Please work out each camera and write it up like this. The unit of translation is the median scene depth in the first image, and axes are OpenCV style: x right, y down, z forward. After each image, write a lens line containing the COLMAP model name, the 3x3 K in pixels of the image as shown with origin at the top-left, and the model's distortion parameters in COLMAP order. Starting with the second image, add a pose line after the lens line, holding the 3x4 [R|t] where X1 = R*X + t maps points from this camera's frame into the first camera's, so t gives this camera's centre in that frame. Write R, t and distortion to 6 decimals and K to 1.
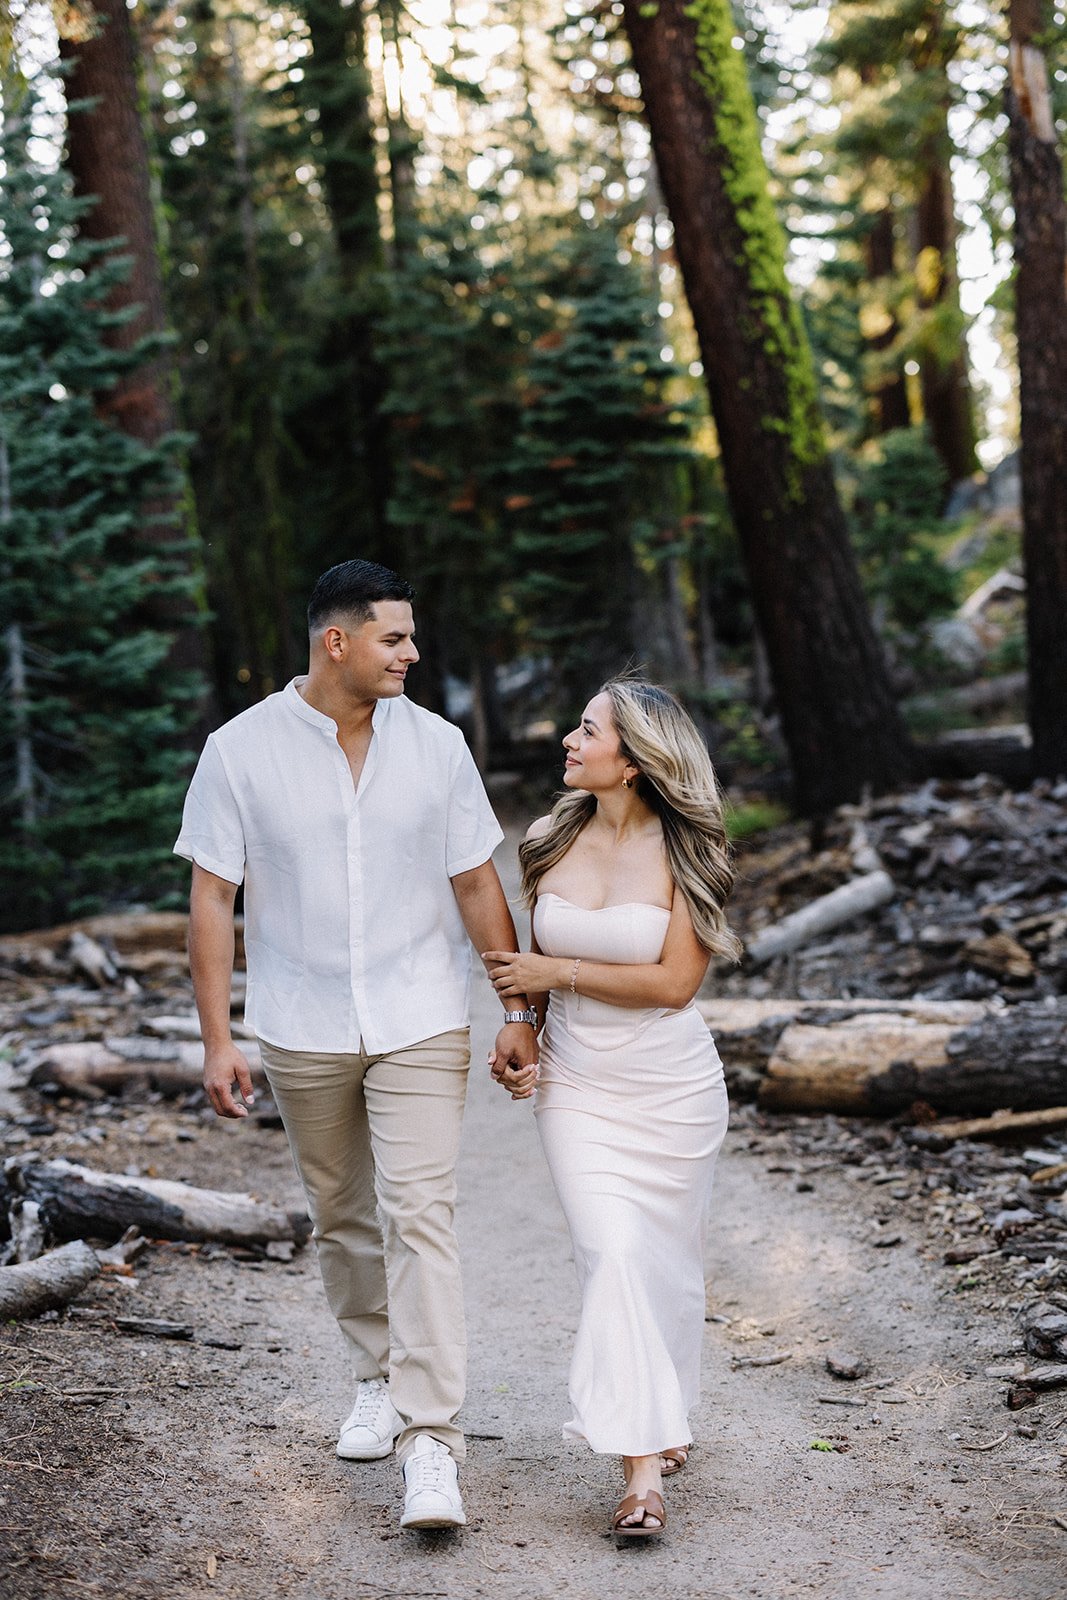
lens RADIAL K [[2224.9, 0, 533.5], [0, 2224.9, 800.0], [0, 0, 1]] dist [0.011758, 0.008982]
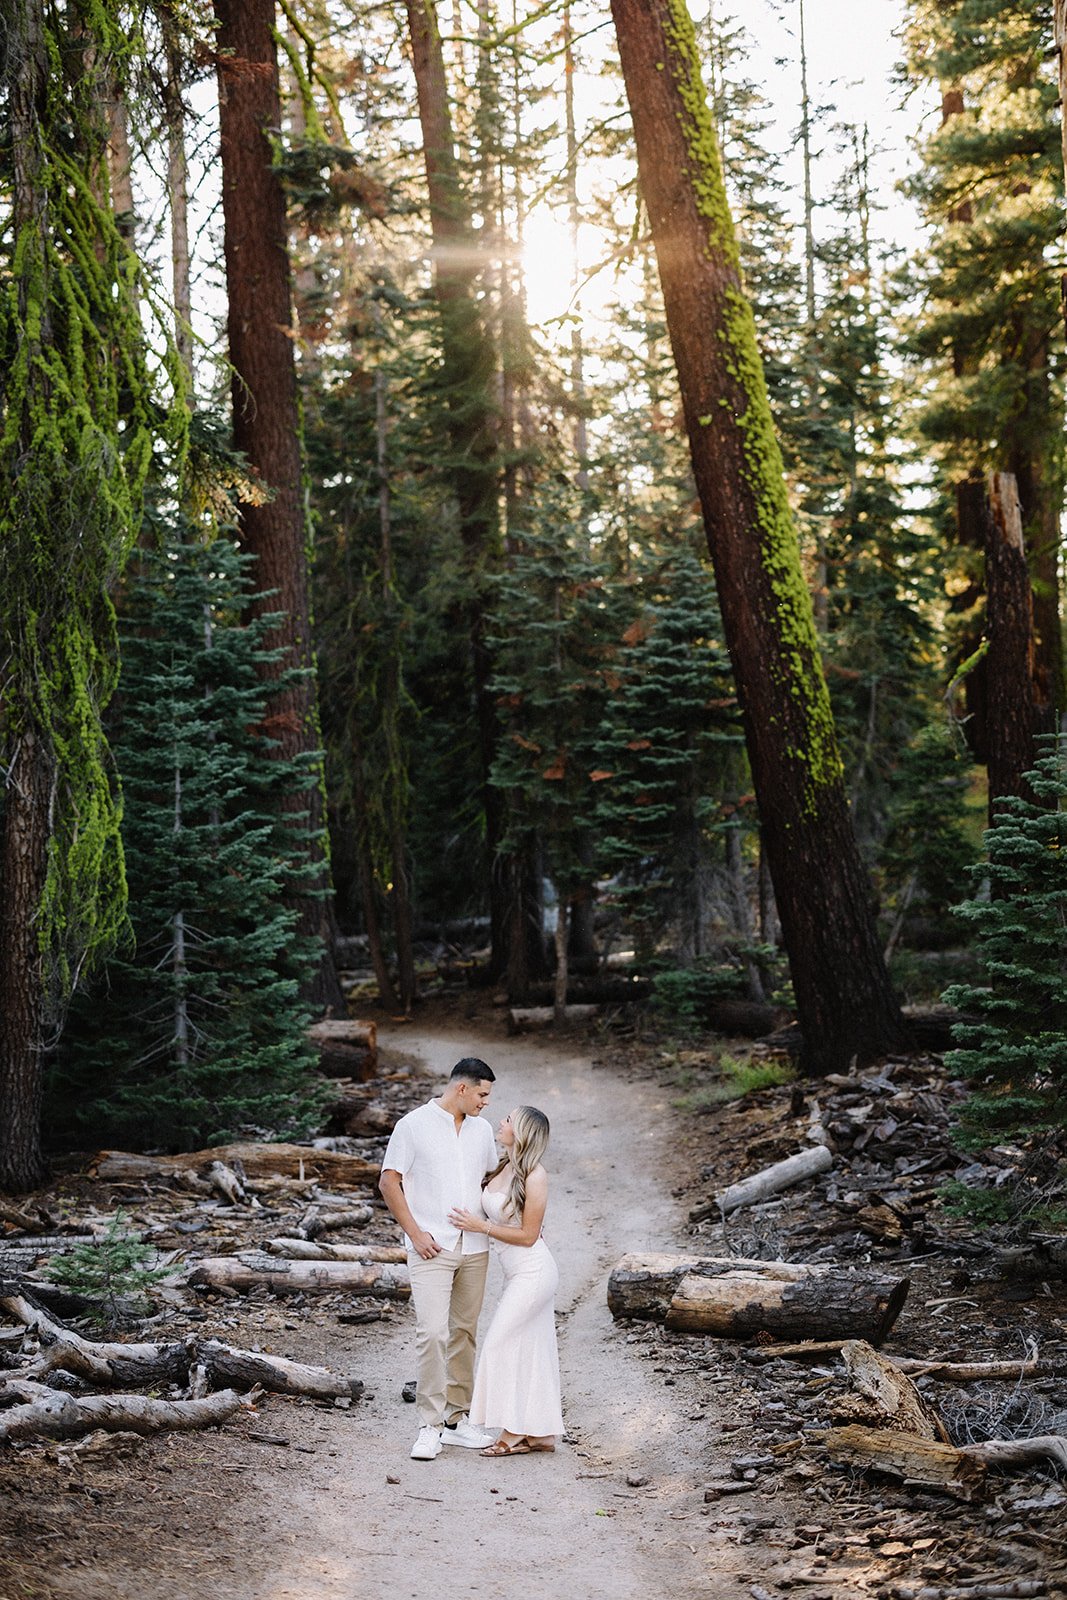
lens RADIAL K [[2328.2, 0, 533.5], [0, 2328.2, 800.0], [0, 0, 1]] dist [-0.005024, 0.110002]
pose [[0.997318, 0.040902, -0.060699, 0.085719], [-0.044914, 0.996790, -0.066278, -0.102595], [0.057793, 0.068827, 0.995953, -0.562985]]
